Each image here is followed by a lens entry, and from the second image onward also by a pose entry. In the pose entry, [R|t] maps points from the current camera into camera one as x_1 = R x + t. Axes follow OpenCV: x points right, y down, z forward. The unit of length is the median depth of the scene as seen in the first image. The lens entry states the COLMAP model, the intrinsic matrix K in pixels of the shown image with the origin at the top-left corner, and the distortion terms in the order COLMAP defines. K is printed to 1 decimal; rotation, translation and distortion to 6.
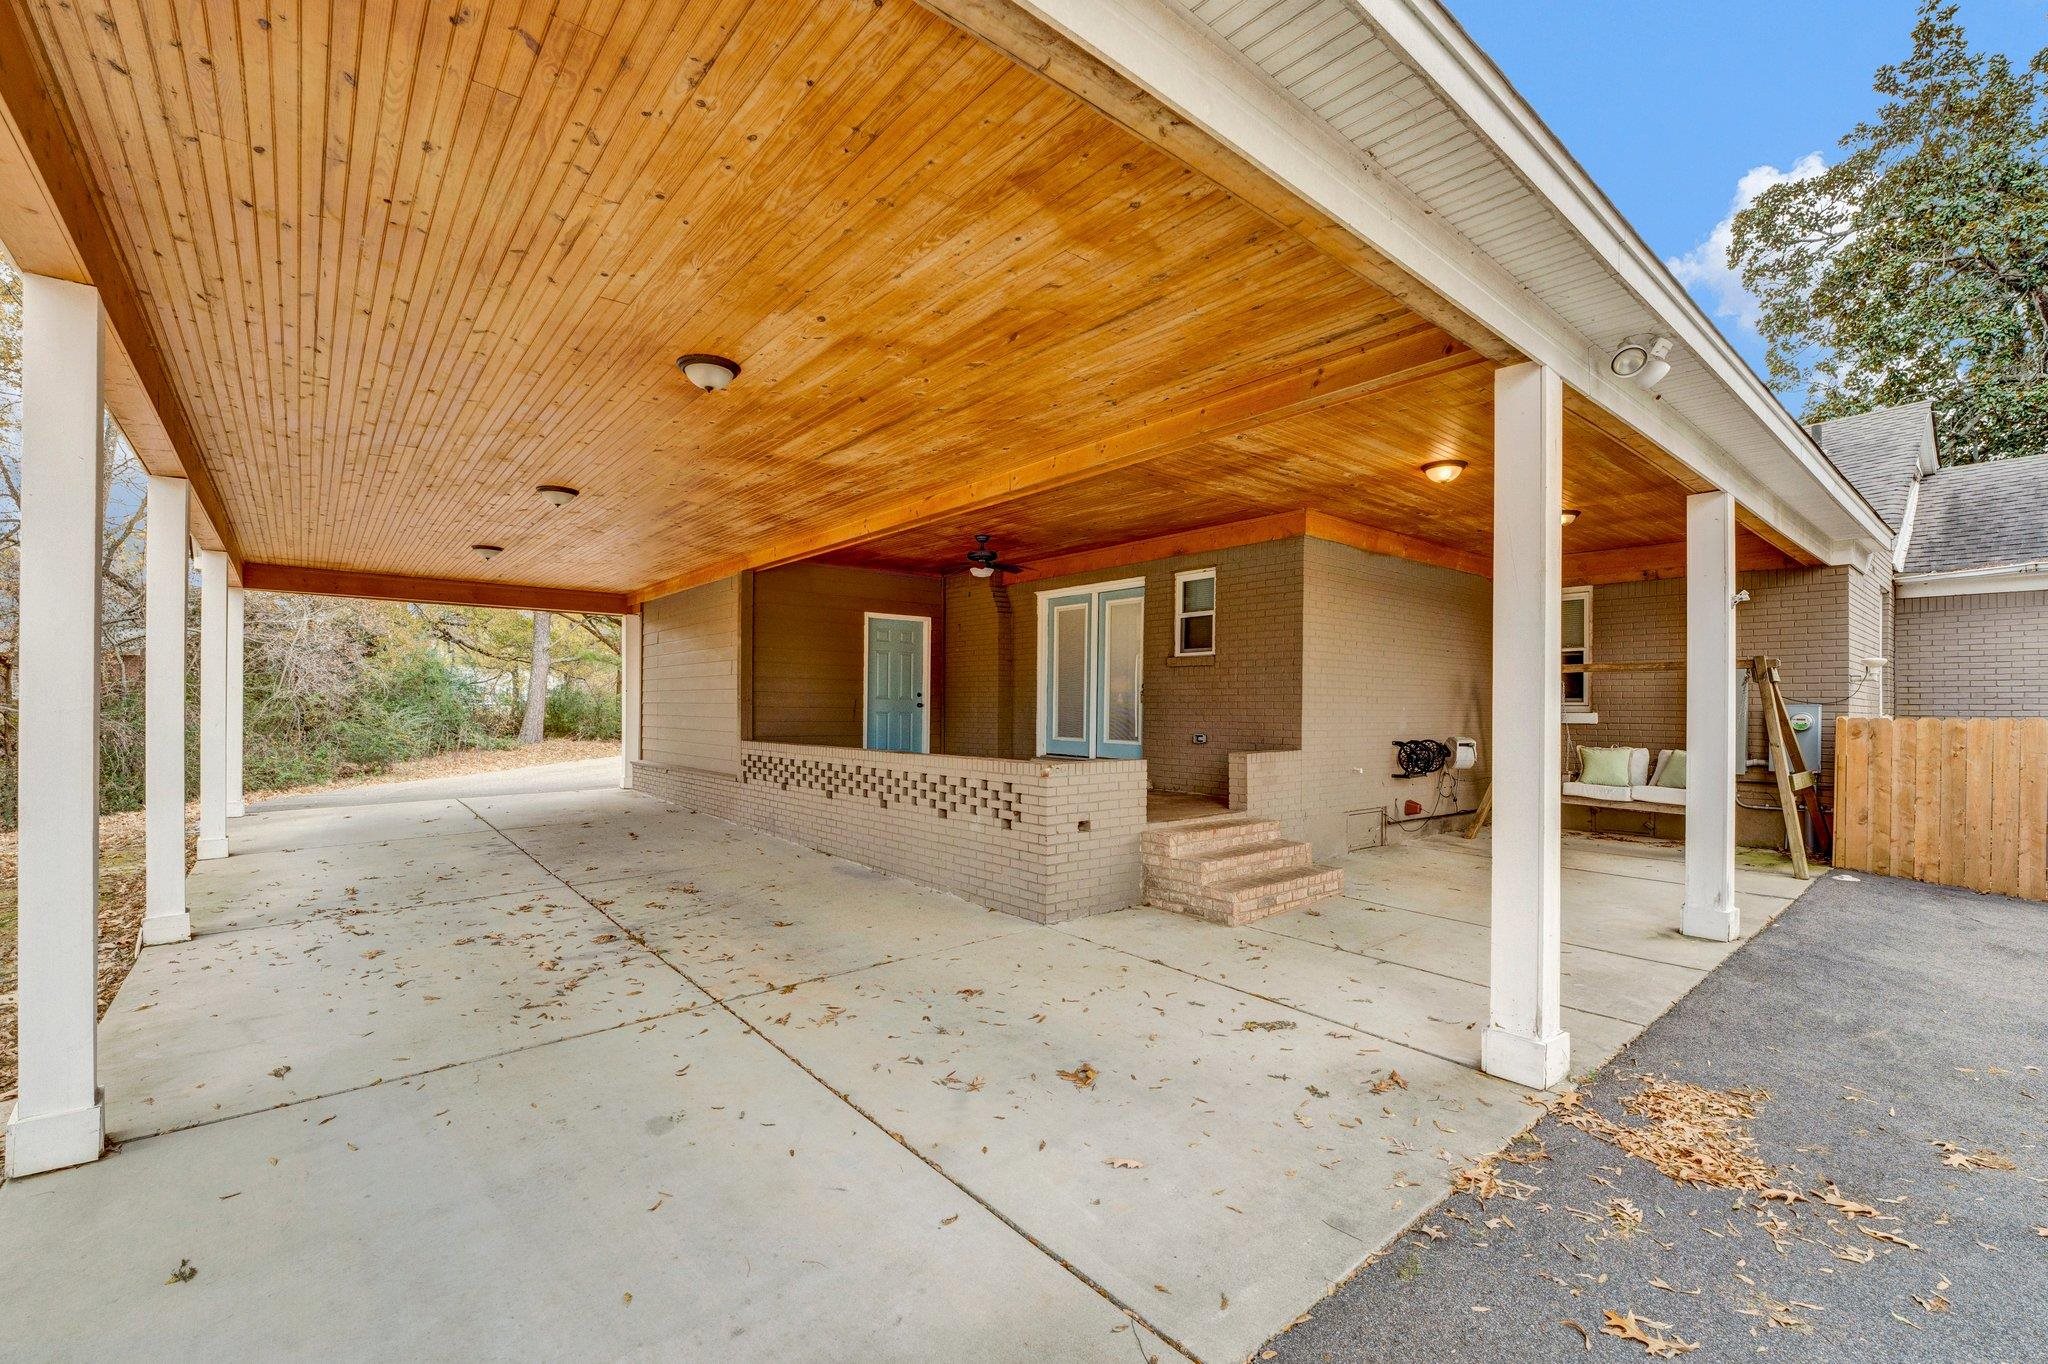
lens RADIAL K [[875.4, 0, 1026.9], [0, 875.4, 693.1], [0, 0, 1]] dist [-0.017981, -0.000032]
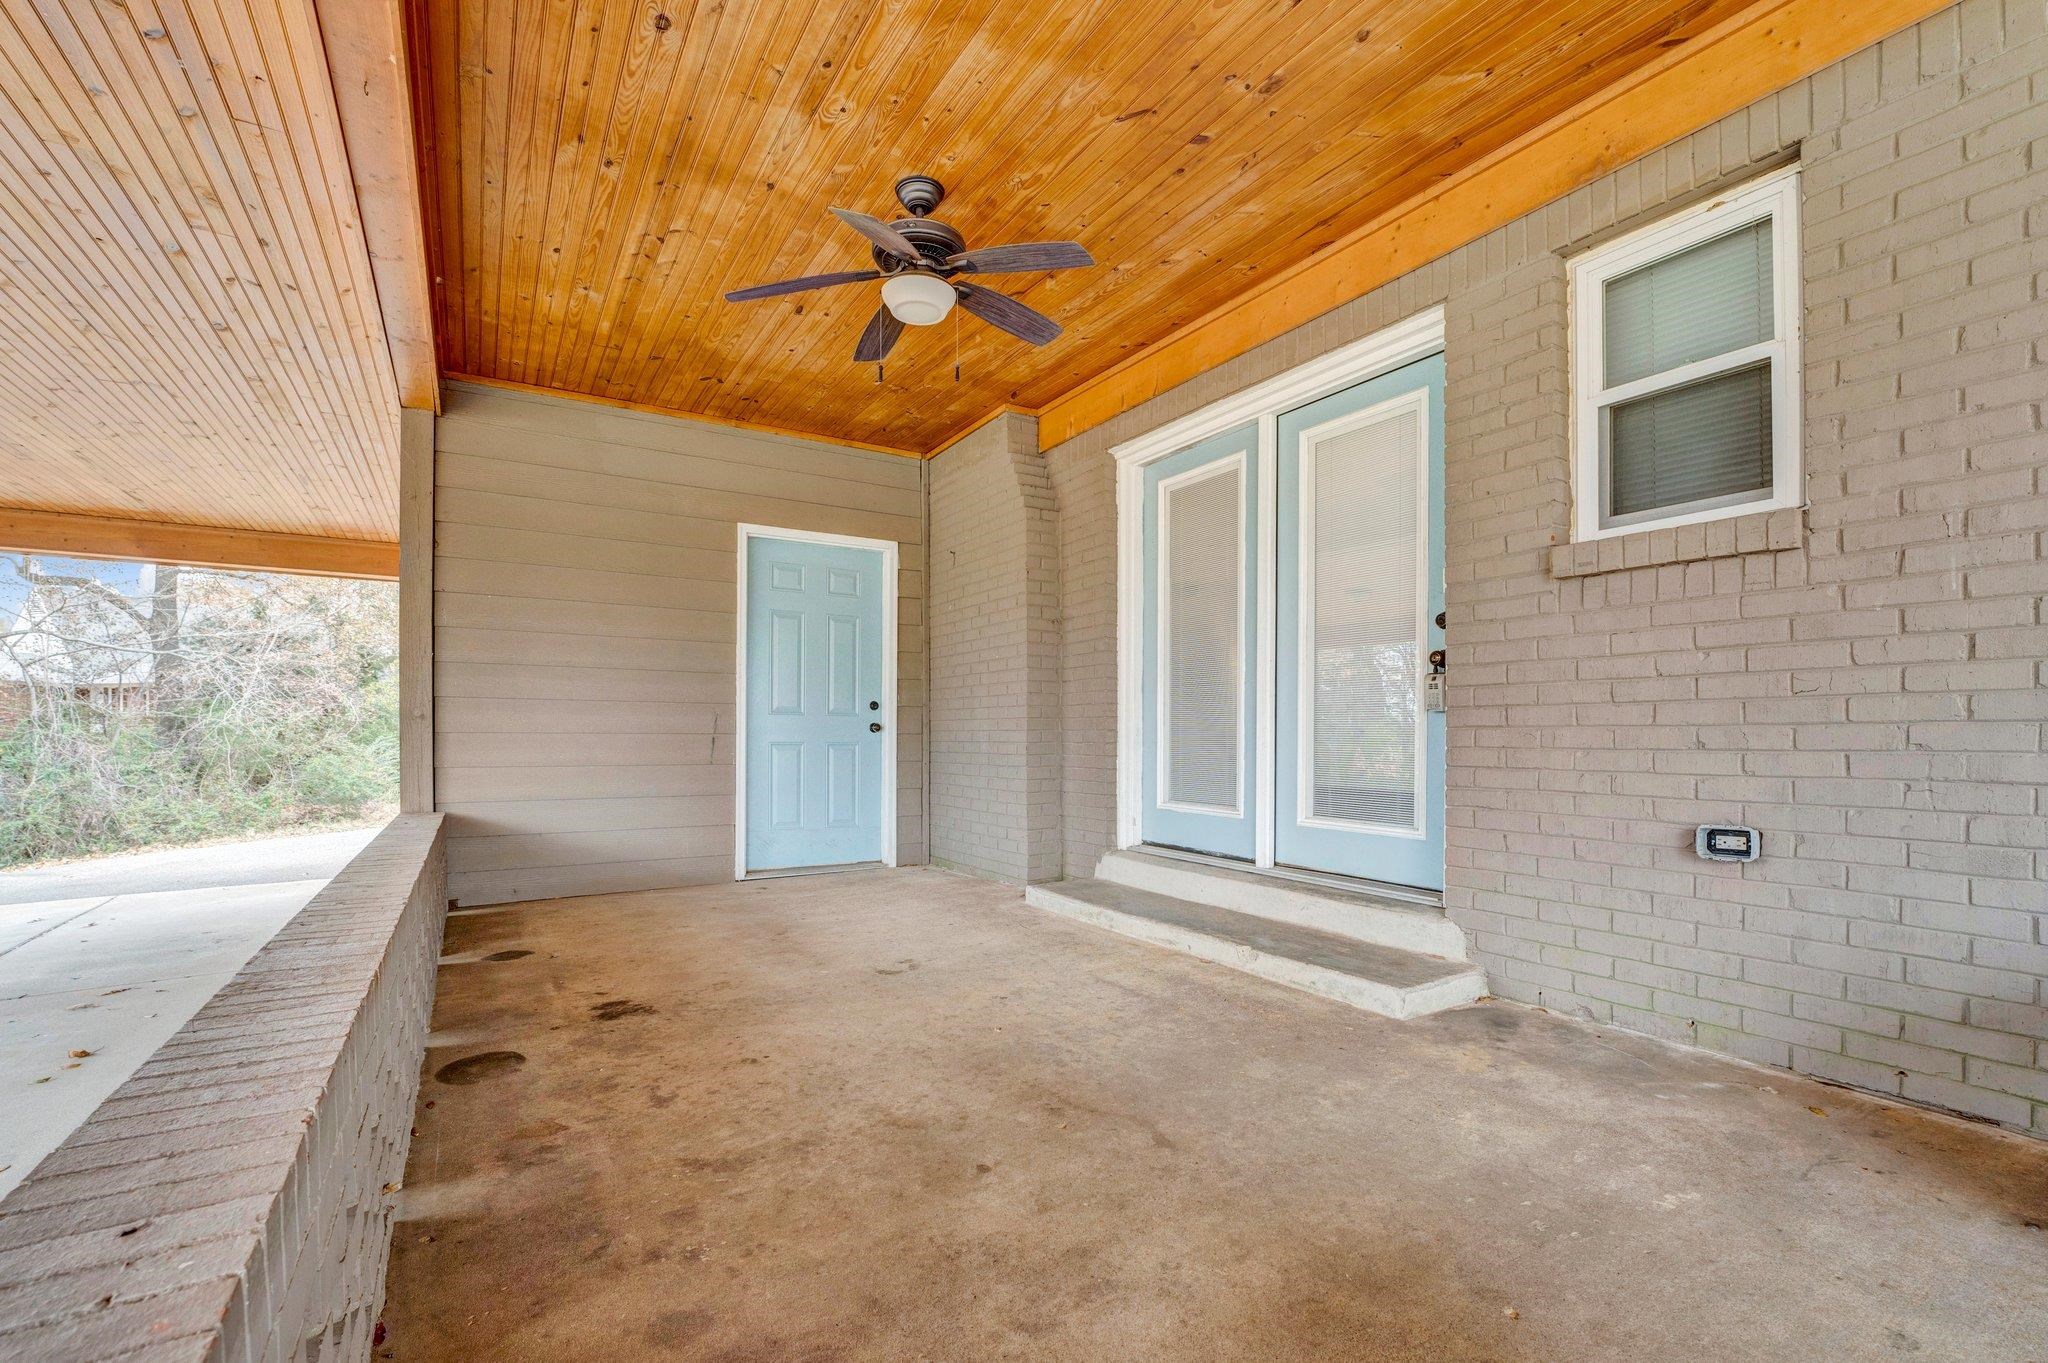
lens RADIAL K [[875.4, 0, 1022.3], [0, 875.4, 713.0], [0, 0, 1]] dist [-0.017981, -0.000032]
pose [[0.990070, -0.006332, -0.140434, 0.024966], [0.004593, 0.999909, -0.012704, 0.013490], [0.140501, 0.011933, 0.990009, 0.586322]]
